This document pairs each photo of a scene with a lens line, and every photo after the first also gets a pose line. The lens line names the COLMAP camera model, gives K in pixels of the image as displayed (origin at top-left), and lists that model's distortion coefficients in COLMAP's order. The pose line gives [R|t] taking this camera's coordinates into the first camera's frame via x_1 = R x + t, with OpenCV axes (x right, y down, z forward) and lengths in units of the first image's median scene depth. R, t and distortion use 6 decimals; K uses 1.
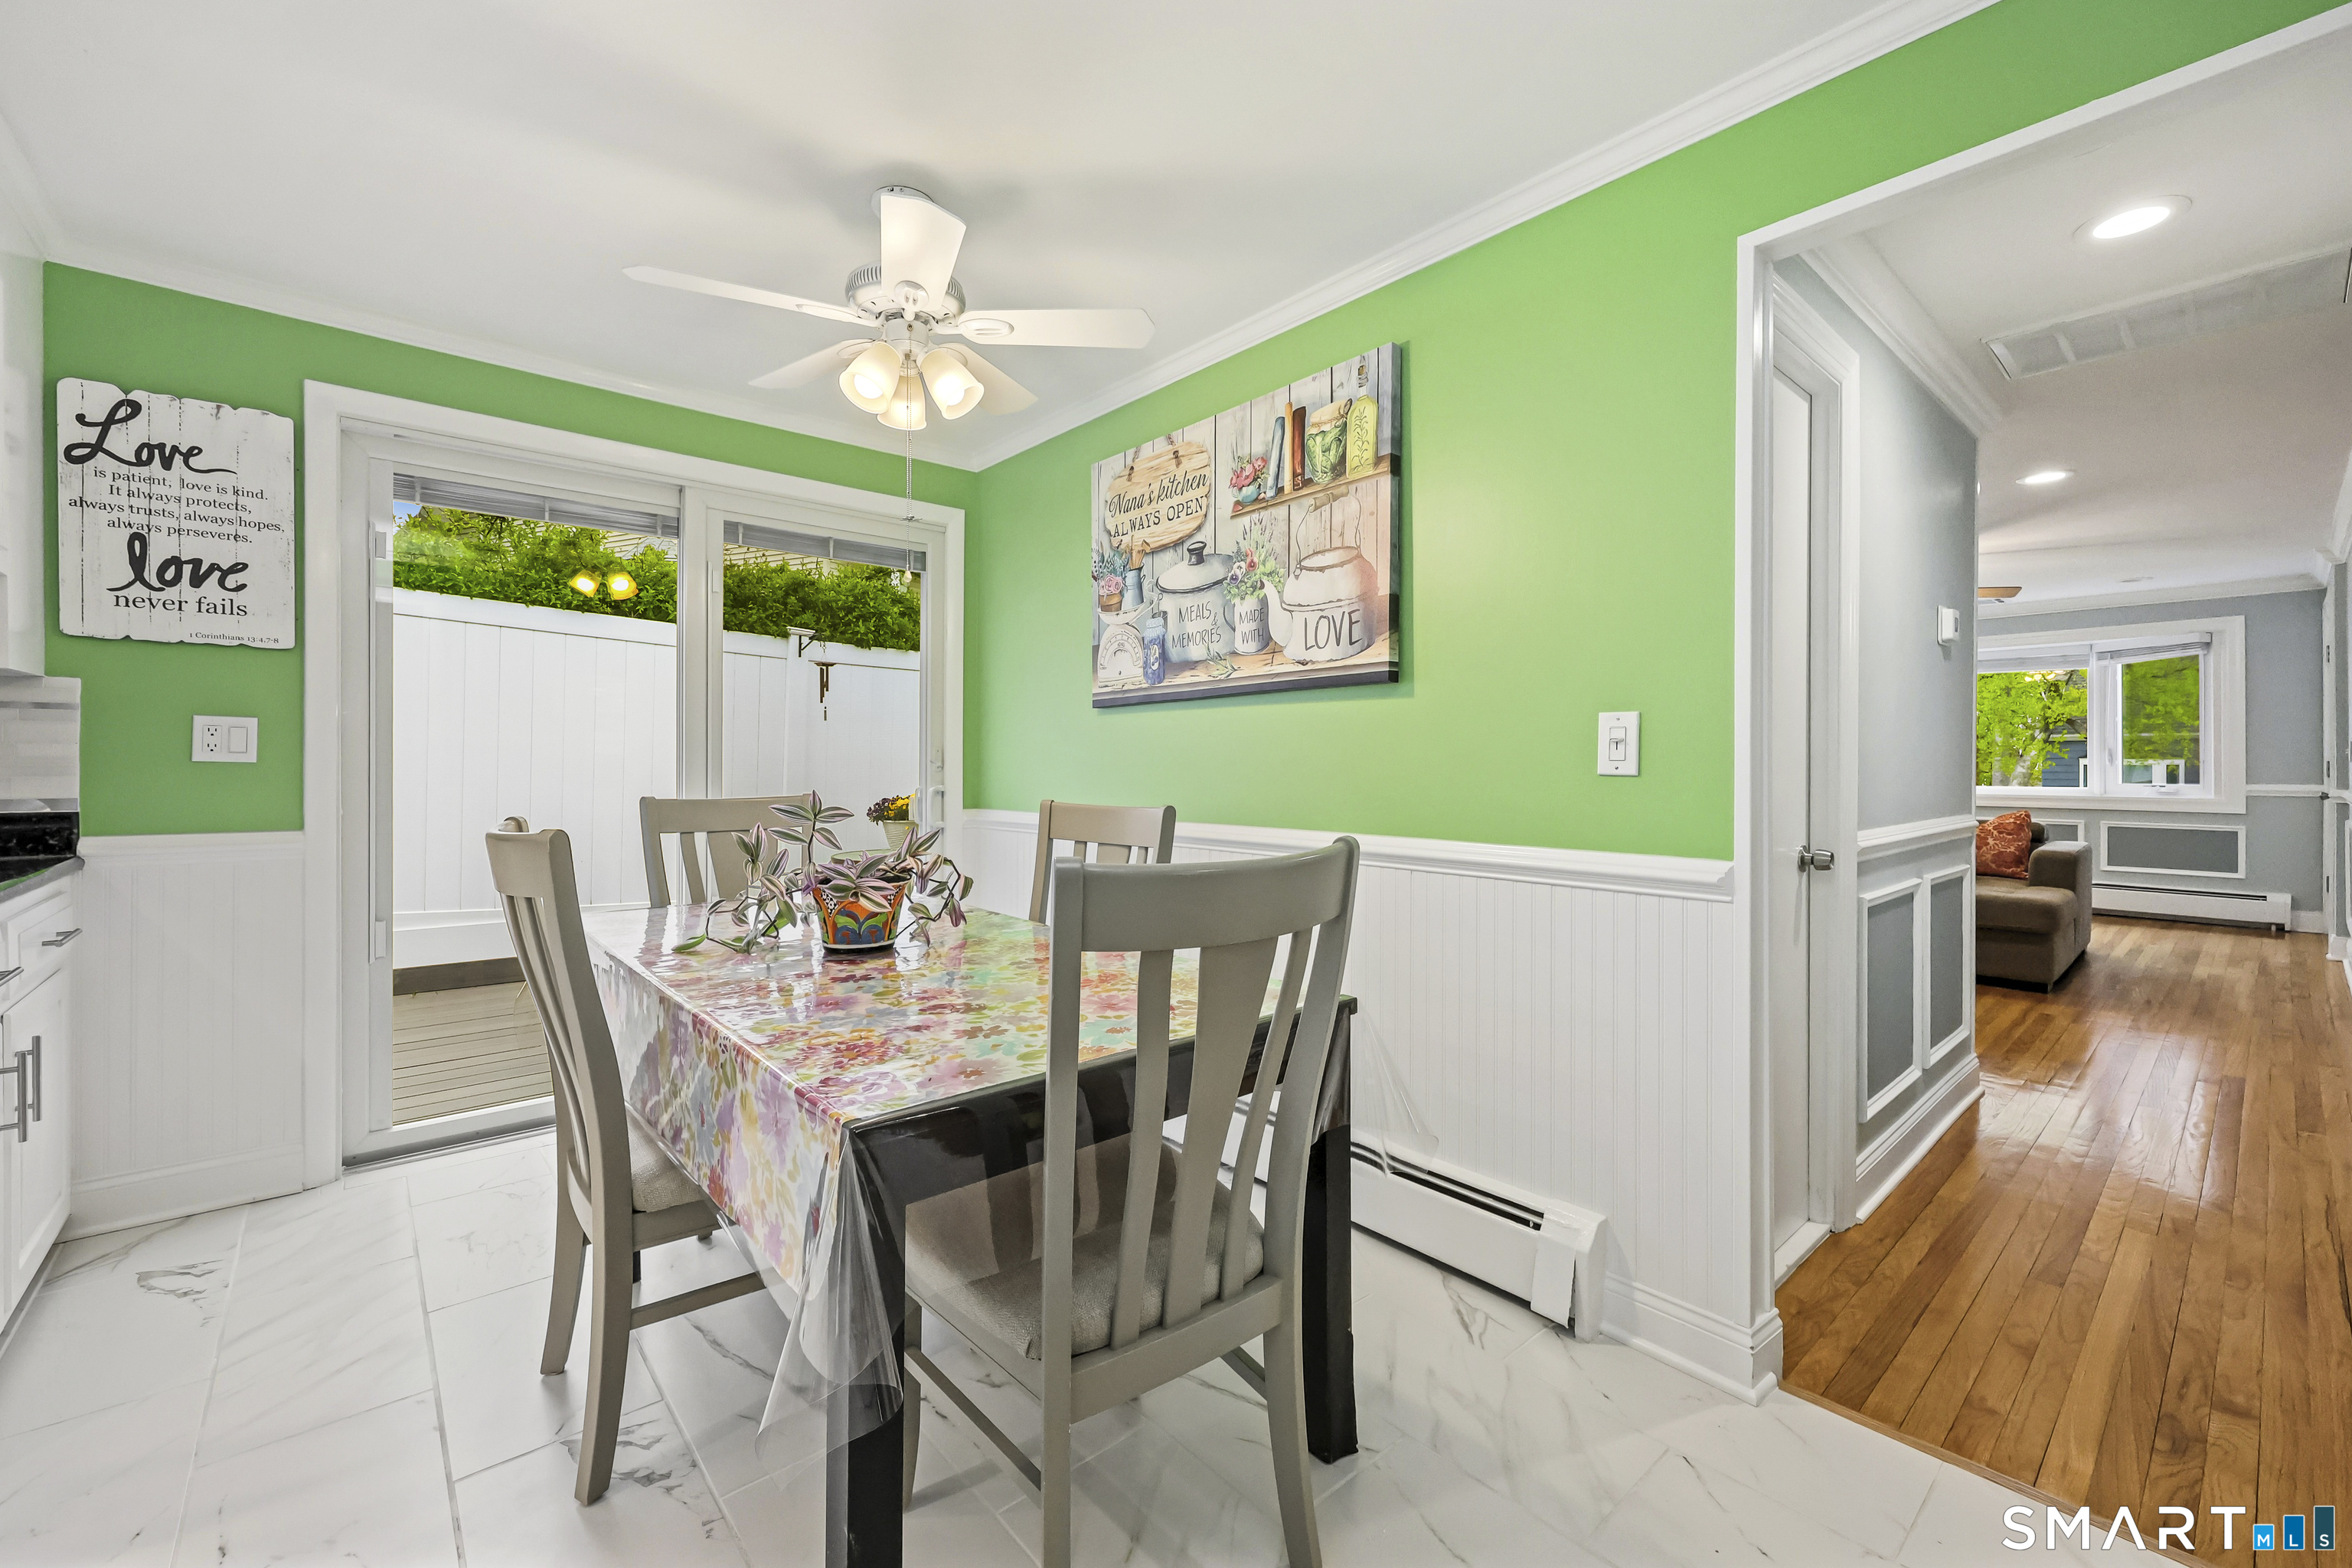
lens RADIAL K [[958.4, 0, 1167.7], [0, 958.4, 774.2], [0, 0, 1]] dist [-0.000015, -0.000130]
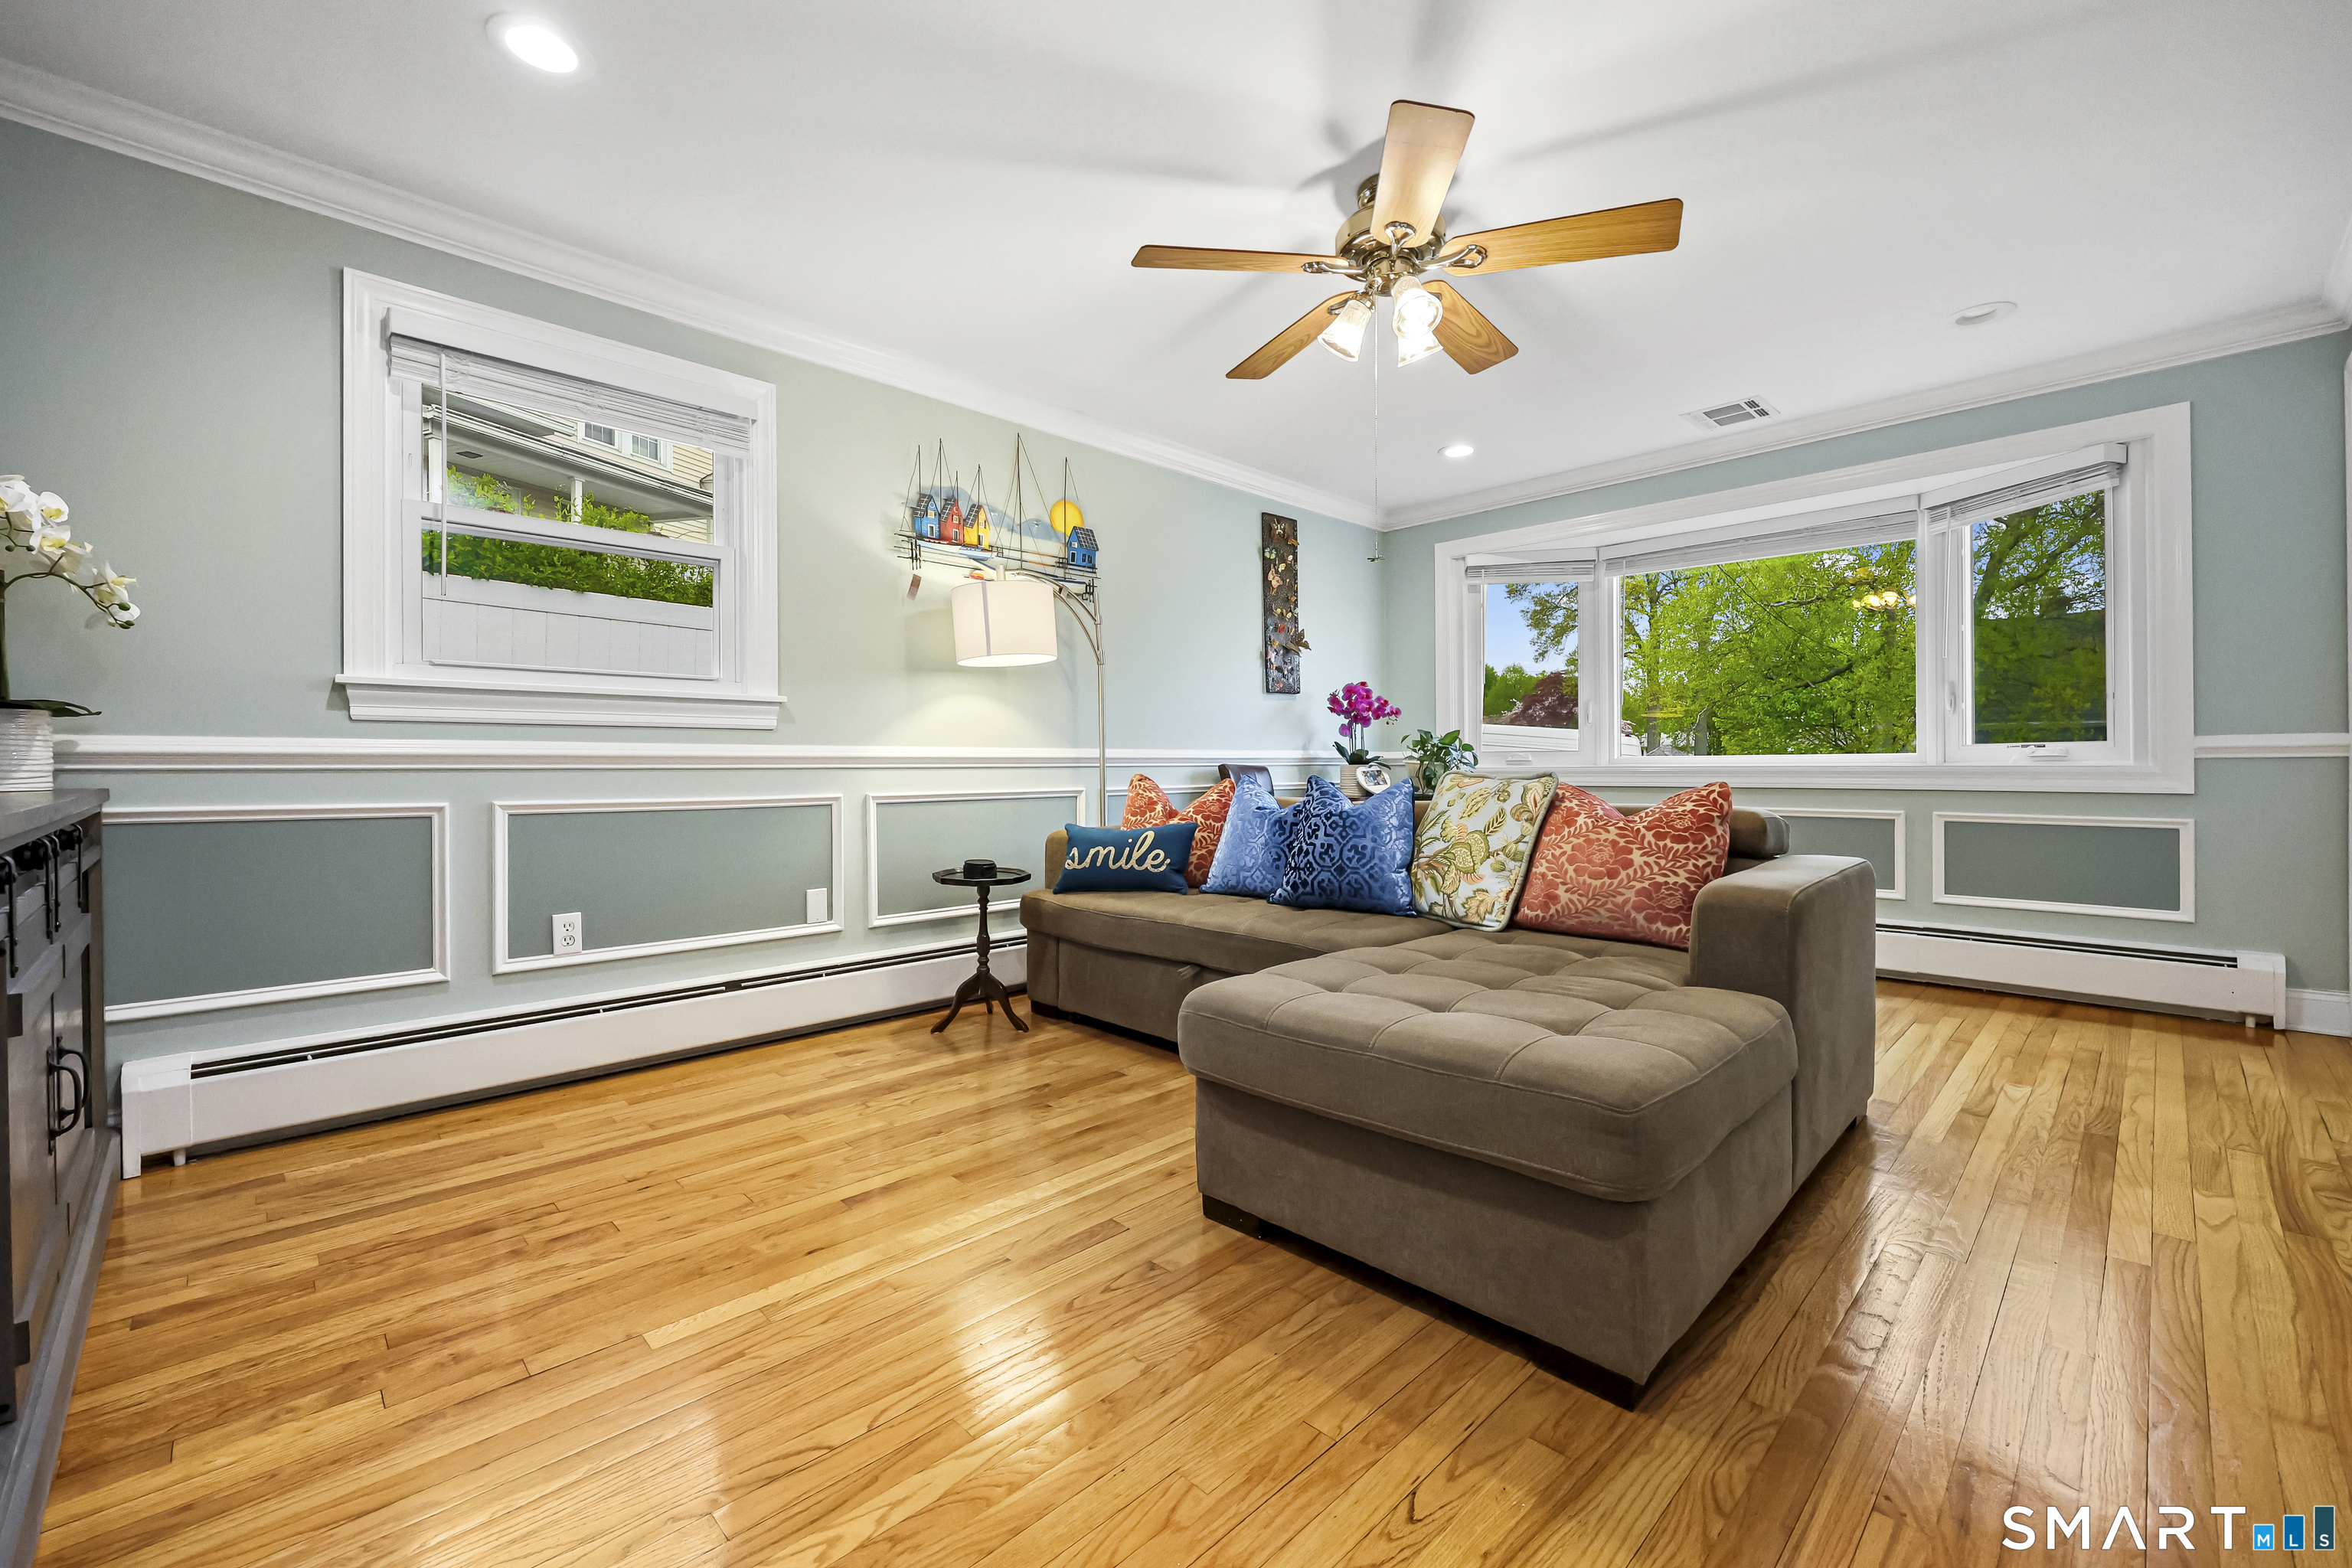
lens RADIAL K [[958.4, 0, 1167.6], [0, 958.4, 775.0], [0, 0, 1]] dist [-0.000015, -0.000130]
pose [[0.998324, -0.003363, 0.057774, 0.282050], [0.003585, 0.999987, -0.003728, 0.015908], [-0.057761, 0.003929, 0.998323, 0.267740]]
